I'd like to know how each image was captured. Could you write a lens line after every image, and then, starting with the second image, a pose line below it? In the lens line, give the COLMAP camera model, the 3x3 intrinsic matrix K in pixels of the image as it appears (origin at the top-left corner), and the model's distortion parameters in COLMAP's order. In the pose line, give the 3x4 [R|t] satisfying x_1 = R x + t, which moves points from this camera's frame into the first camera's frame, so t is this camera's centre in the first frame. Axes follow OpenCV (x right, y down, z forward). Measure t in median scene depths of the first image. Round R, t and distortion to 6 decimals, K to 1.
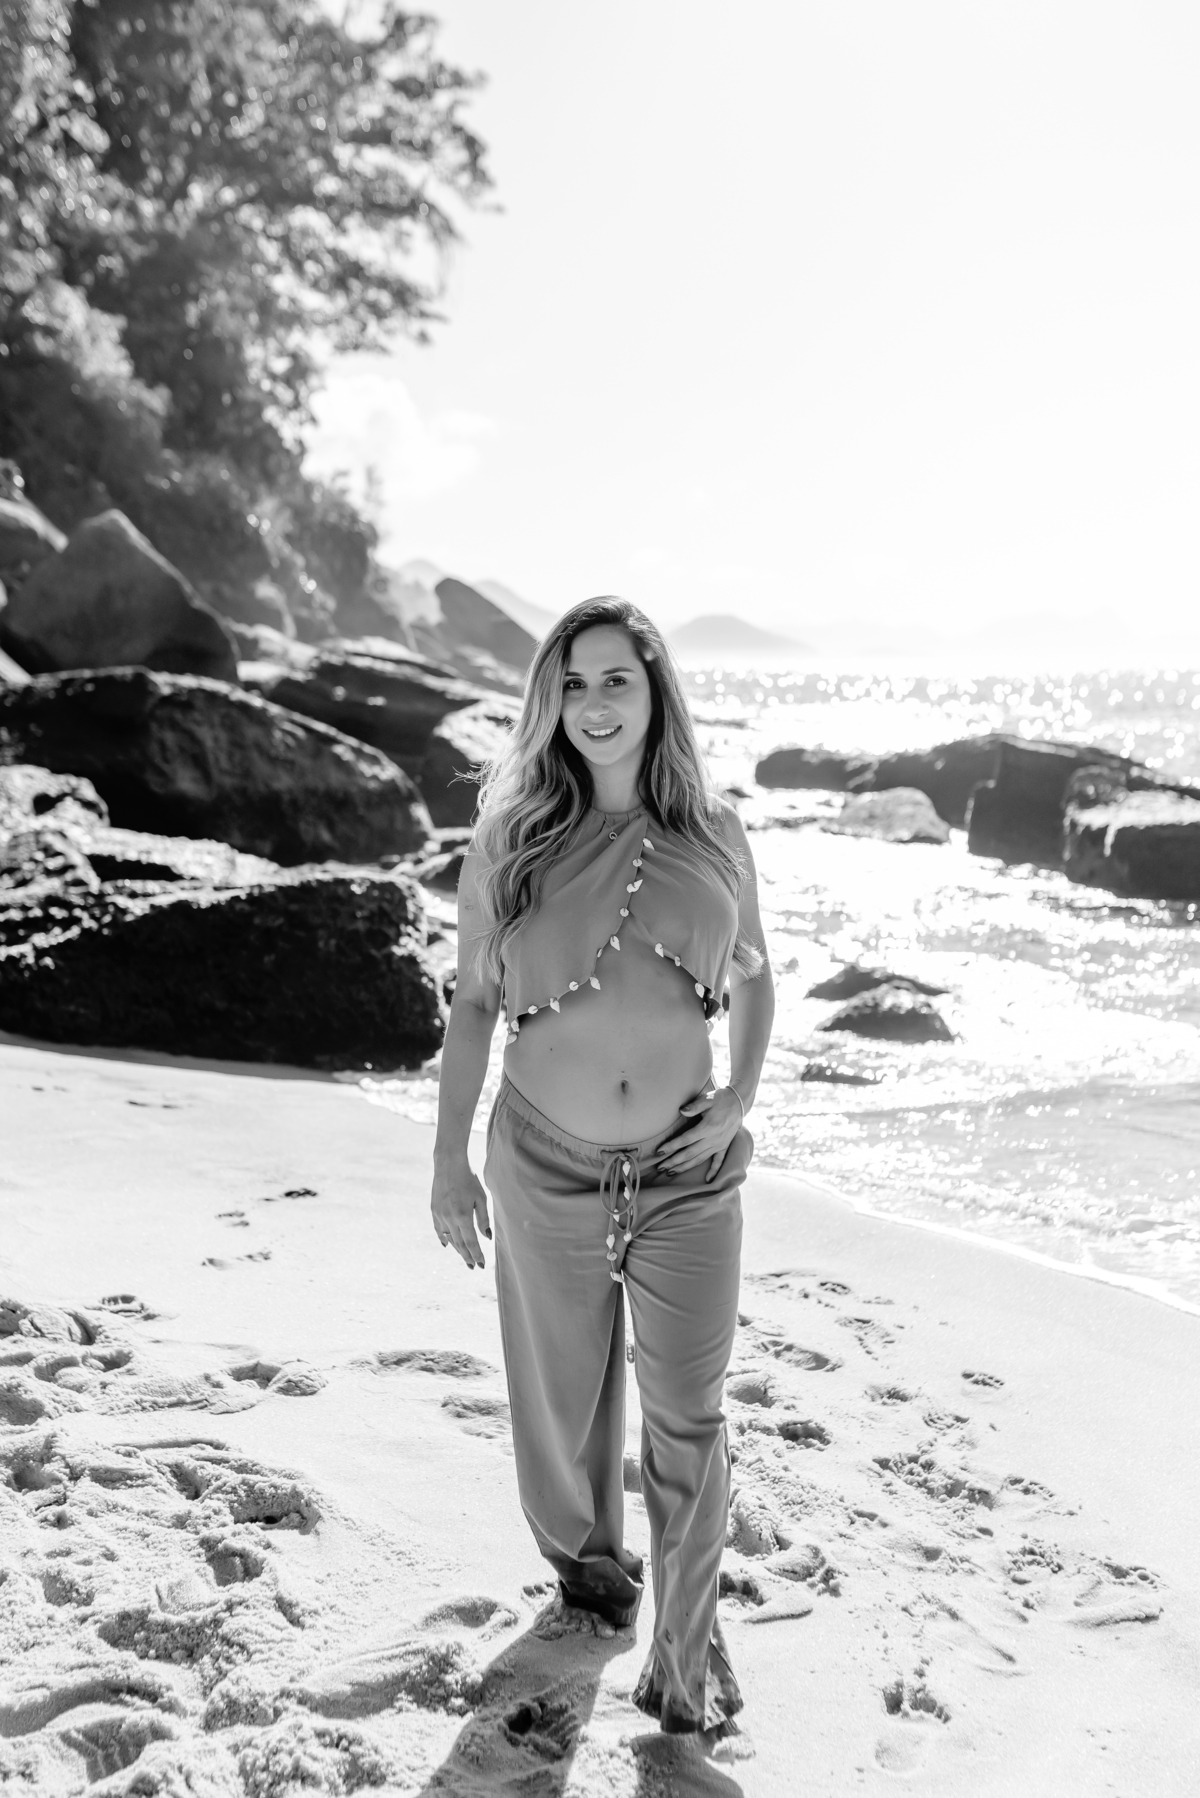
lens RADIAL K [[1761.9, 0, 595.2], [0, 1761.9, 991.4], [0, 0, 1]] dist [-0.068060, 0.104663]
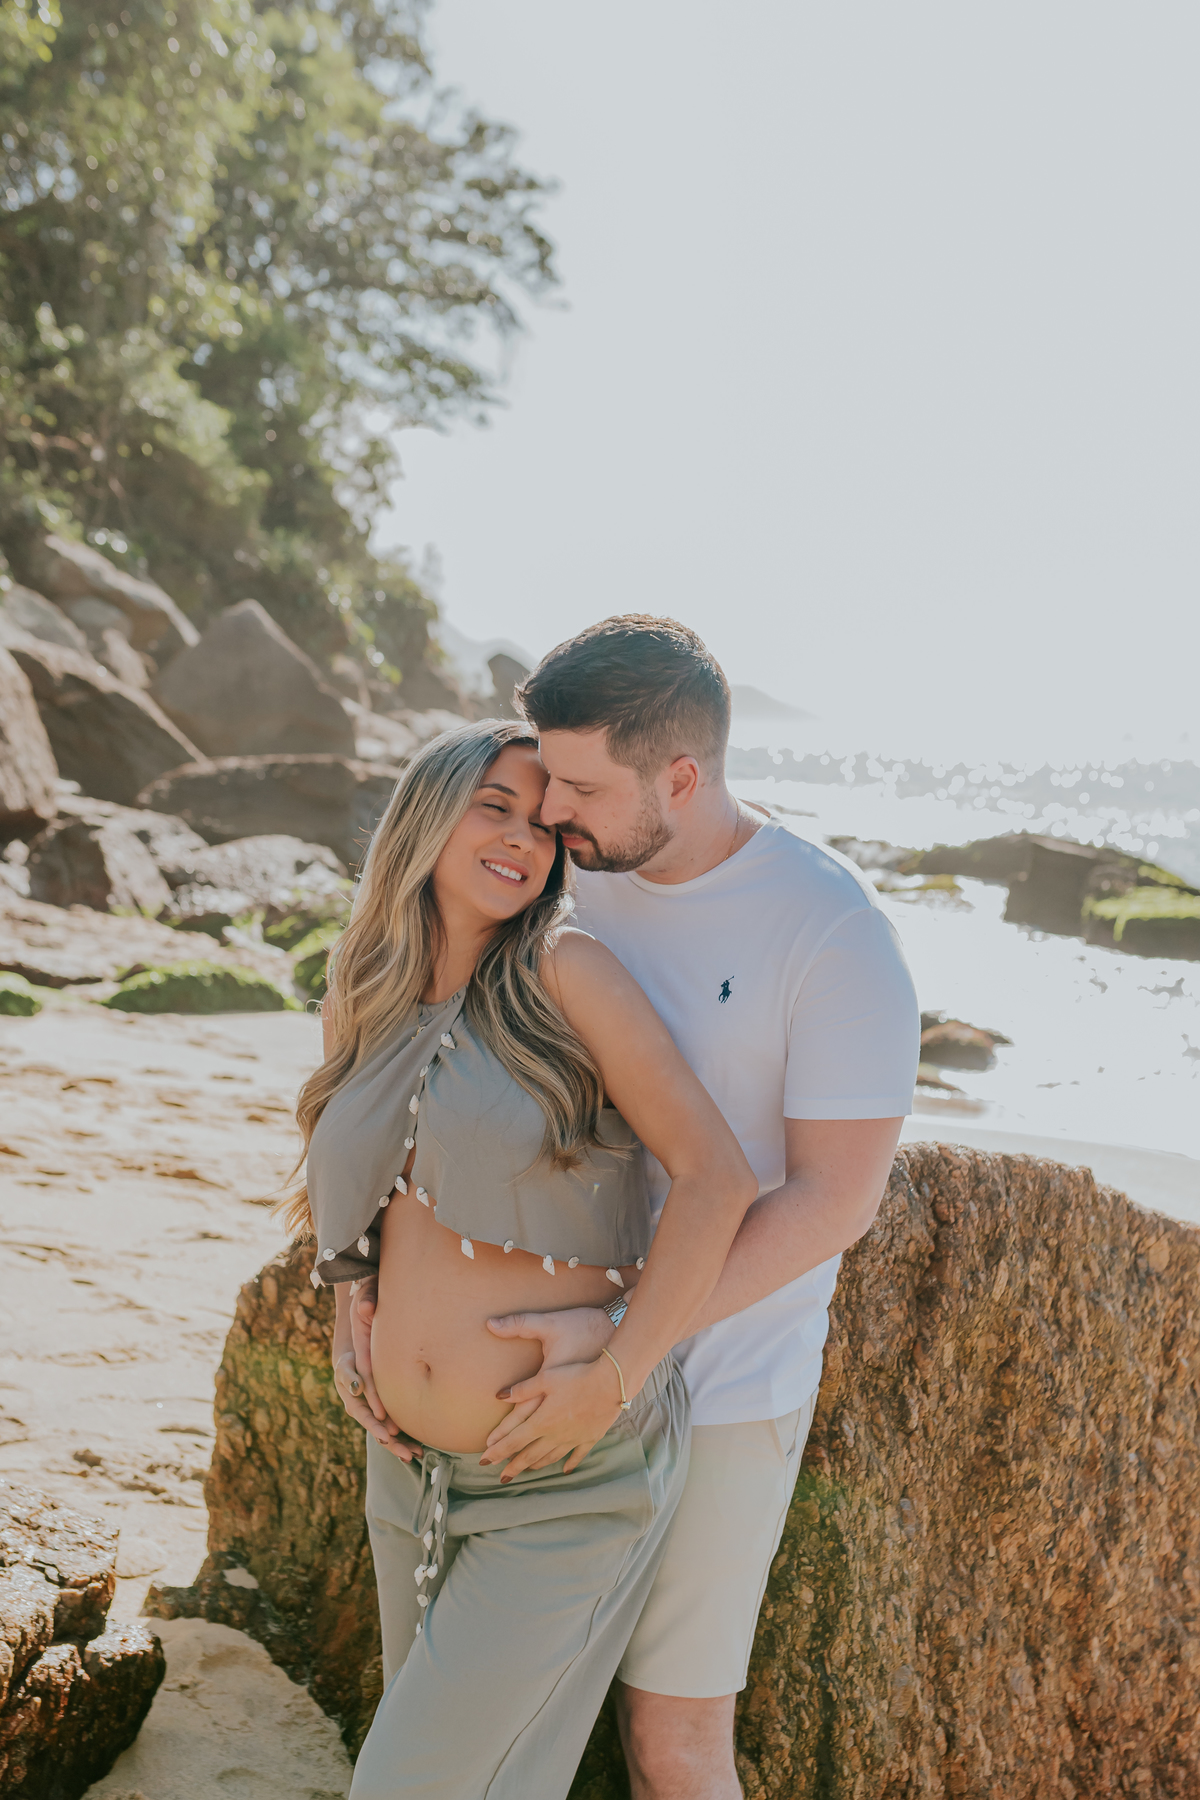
lens RADIAL K [[1831.7, 0, 630.9], [0, 1831.7, 958.0], [0, 0, 1]] dist [0.007907, -0.002160]
pose [[0.999140, 0.037887, 0.016869, -0.027033], [-0.036804, 0.997495, -0.060416, 0.009936], [-0.019116, 0.059743, 0.998031, -0.106721]]
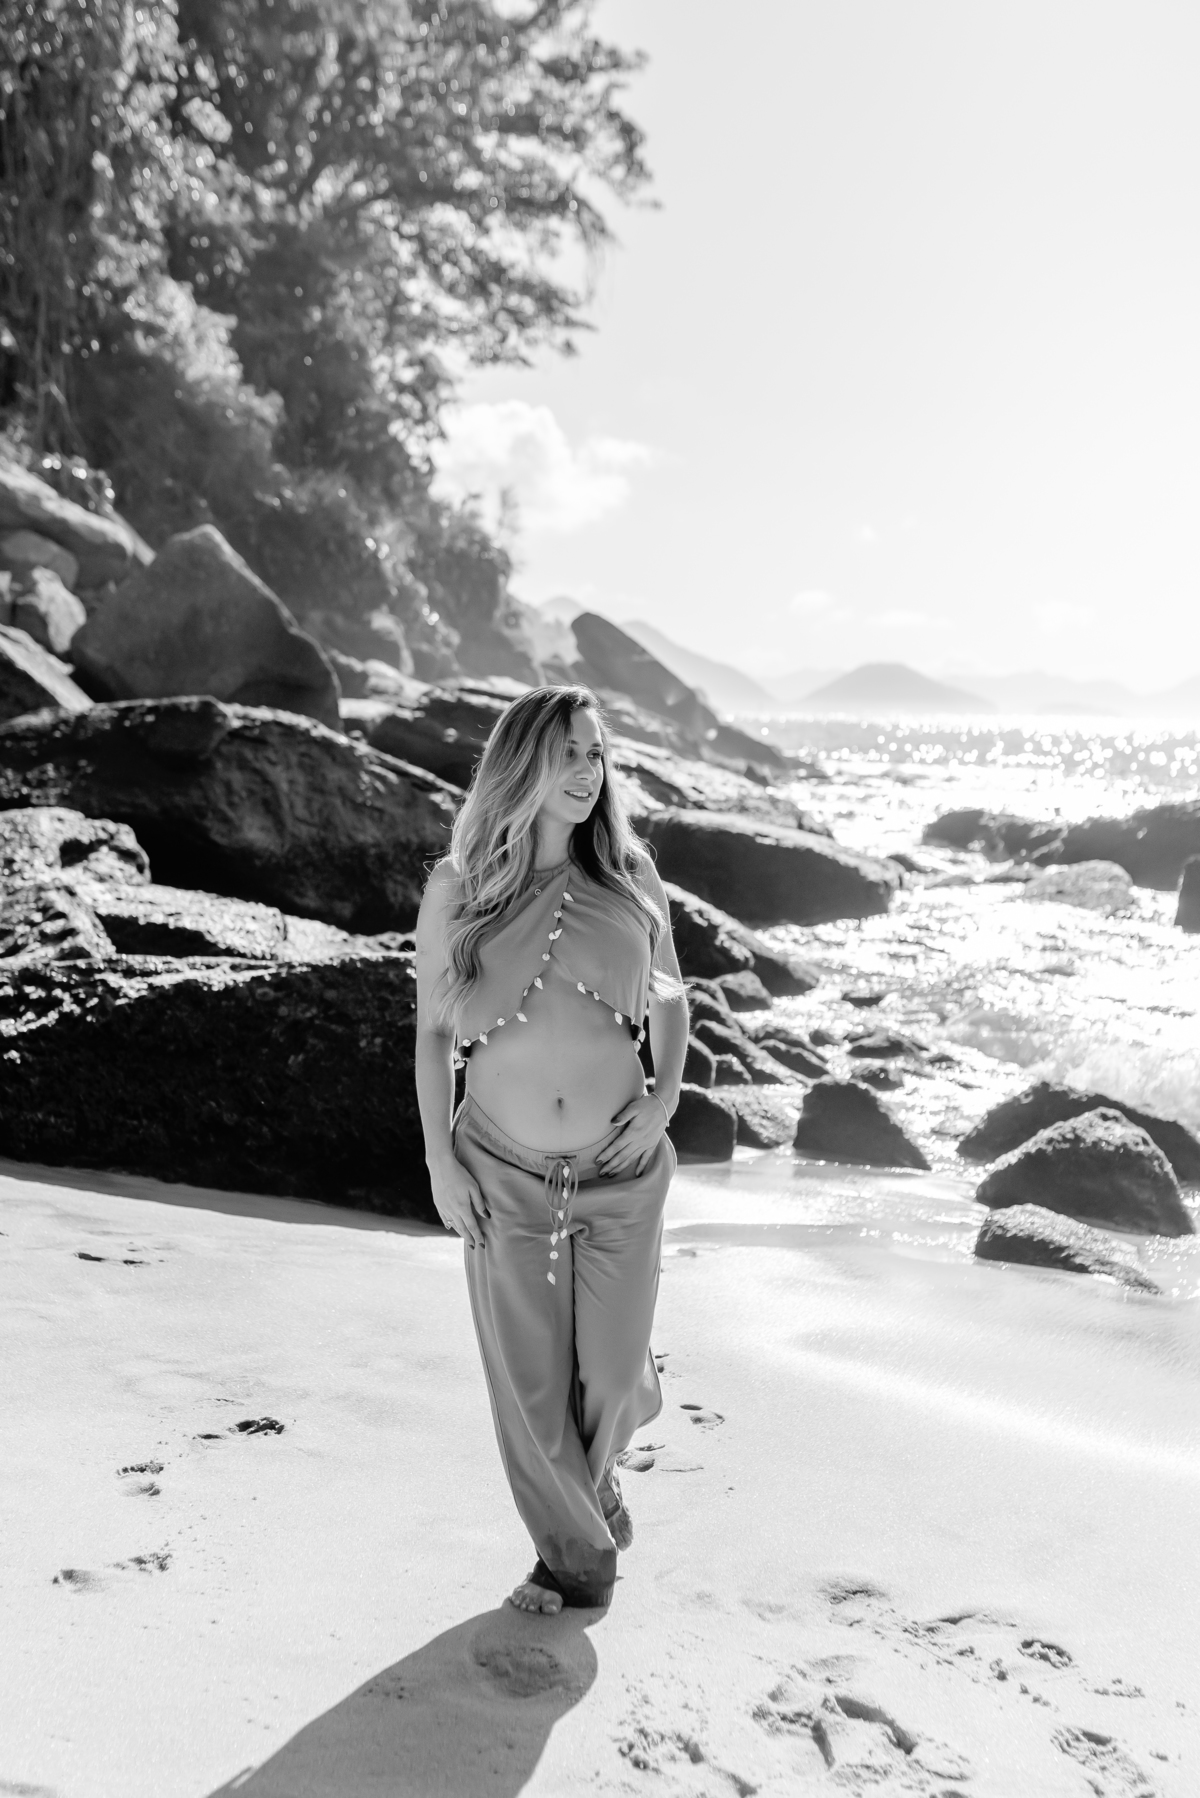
lens RADIAL K [[1910.4, 0, 597.3], [0, 1910.4, 1075.2], [0, 0, 1]] dist [-0.068823, 0.103821]
pose [[0.996754, 0.034080, -0.072936, 0.001851], [-0.033820, 0.999416, 0.004798, -0.003905], [0.073057, -0.002315, 0.997325, 0.032036]]
